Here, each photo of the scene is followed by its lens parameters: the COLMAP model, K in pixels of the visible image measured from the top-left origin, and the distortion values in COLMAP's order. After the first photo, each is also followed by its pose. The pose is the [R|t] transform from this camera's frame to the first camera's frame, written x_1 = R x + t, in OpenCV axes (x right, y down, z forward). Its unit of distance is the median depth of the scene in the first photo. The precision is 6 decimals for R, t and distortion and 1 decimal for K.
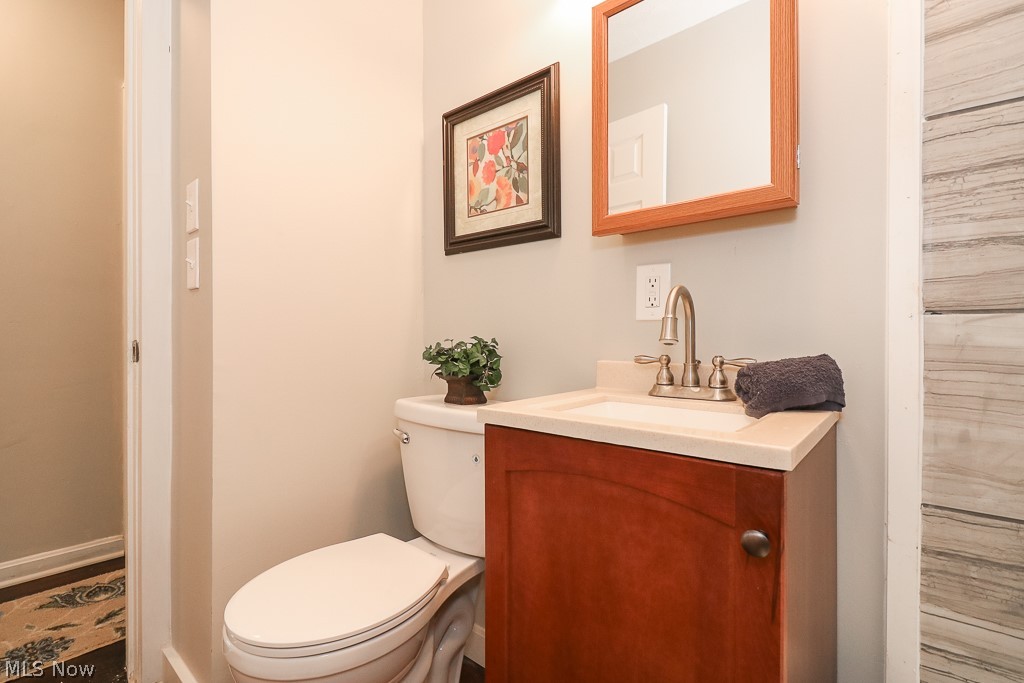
lens RADIAL K [[498.6, 0, 512.0], [0, 498.6, 341.5], [0, 0, 1]] dist [0.001053, -0.000014]
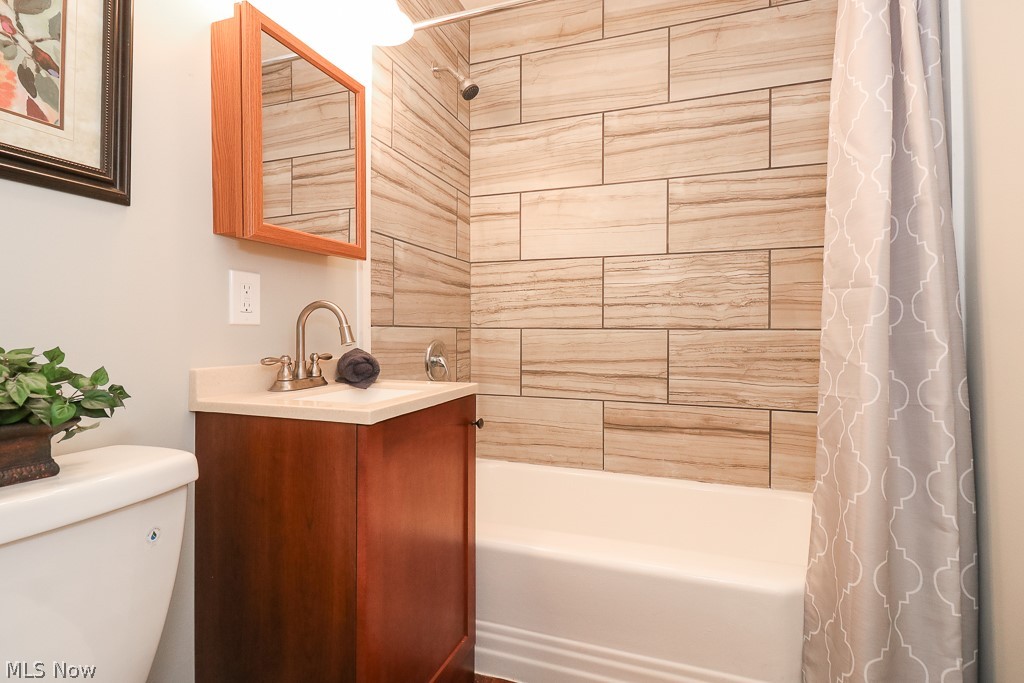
lens RADIAL K [[486.9, 0, 510.7], [0, 486.9, 335.3], [0, 0, 1]] dist [0.000778, -0.000410]
pose [[-0.351659, -0.001798, 0.936126, -0.766335], [0.017708, 0.999806, 0.008573, -0.016624], [-0.935961, 0.019591, -0.351559, 0.732656]]
